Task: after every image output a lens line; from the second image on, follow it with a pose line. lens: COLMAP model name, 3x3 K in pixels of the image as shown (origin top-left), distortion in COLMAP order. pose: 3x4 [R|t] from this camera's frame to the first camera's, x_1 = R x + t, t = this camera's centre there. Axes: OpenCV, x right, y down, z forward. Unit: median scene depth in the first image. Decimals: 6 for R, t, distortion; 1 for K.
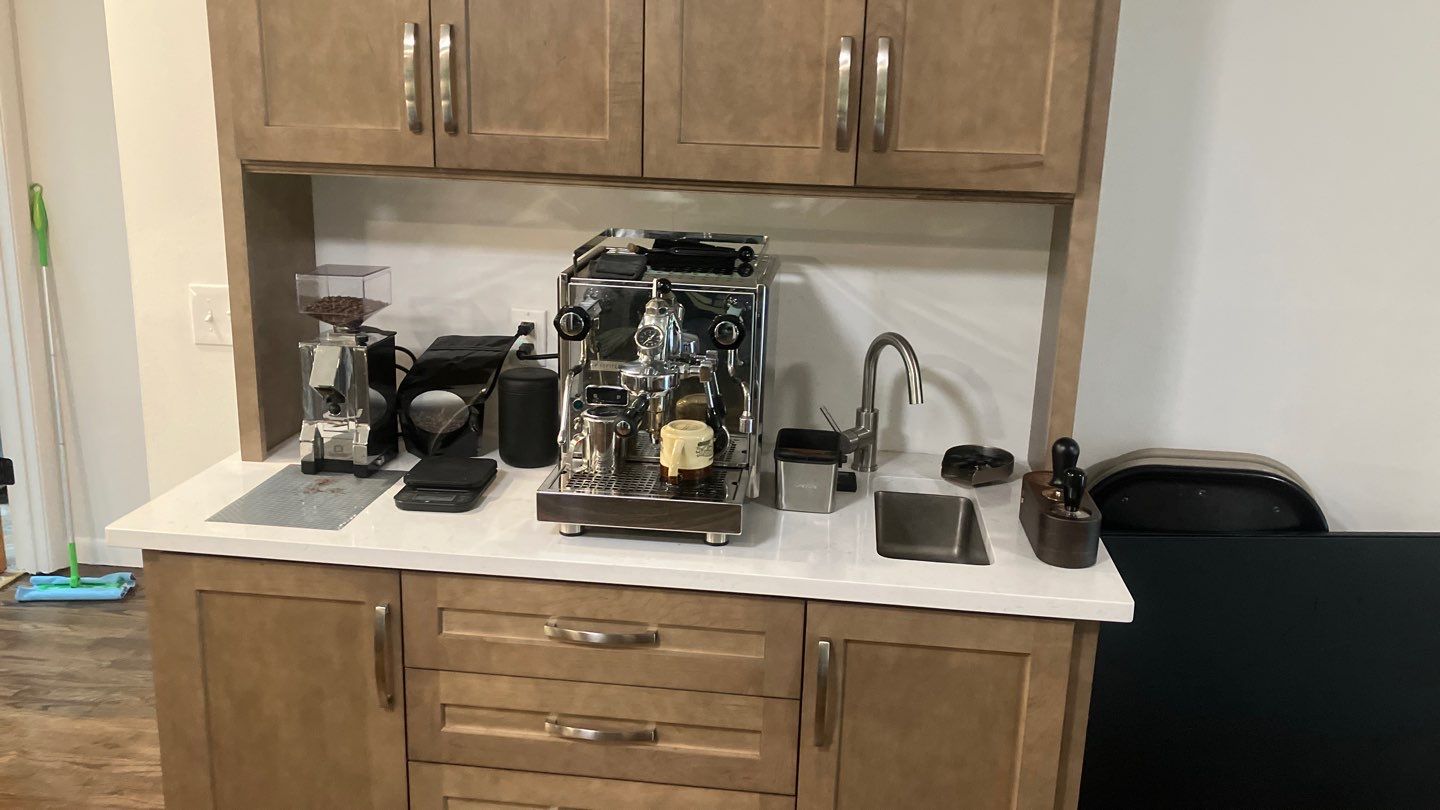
lens RADIAL K [[1260.4, 0, 720.0], [0, 1260.4, 405.0], [0, 0, 1]] dist [0.056086, -0.009438]
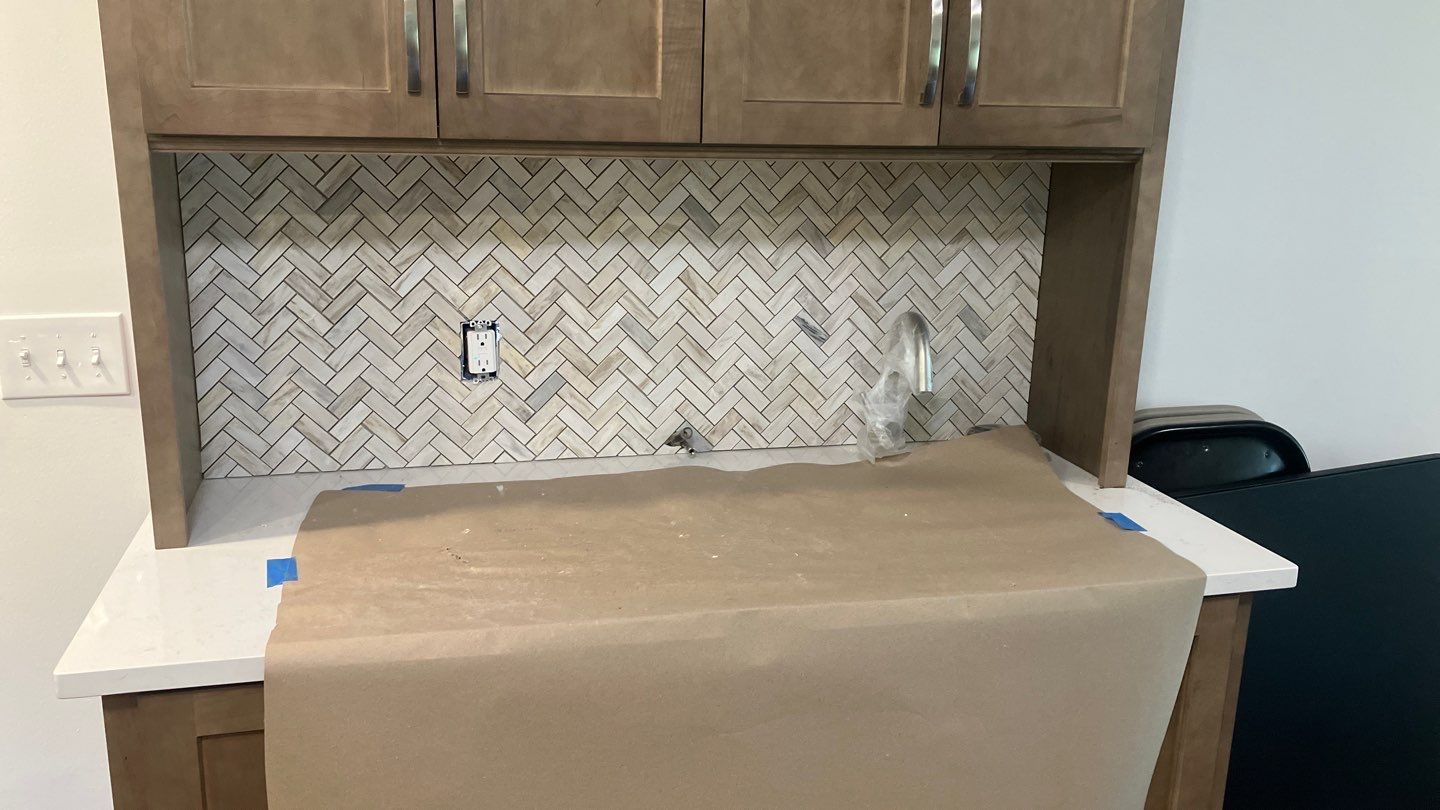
lens RADIAL K [[1272.2, 0, 720.0], [0, 1272.2, 405.0], [0, 0, 1]] dist [0.034376, 0.005653]
pose [[0.929159, -0.097870, 0.356490, -0.369809], [0.095523, 0.995132, 0.024230, -0.028759], [-0.357126, 0.011540, 0.933985, 0.218778]]
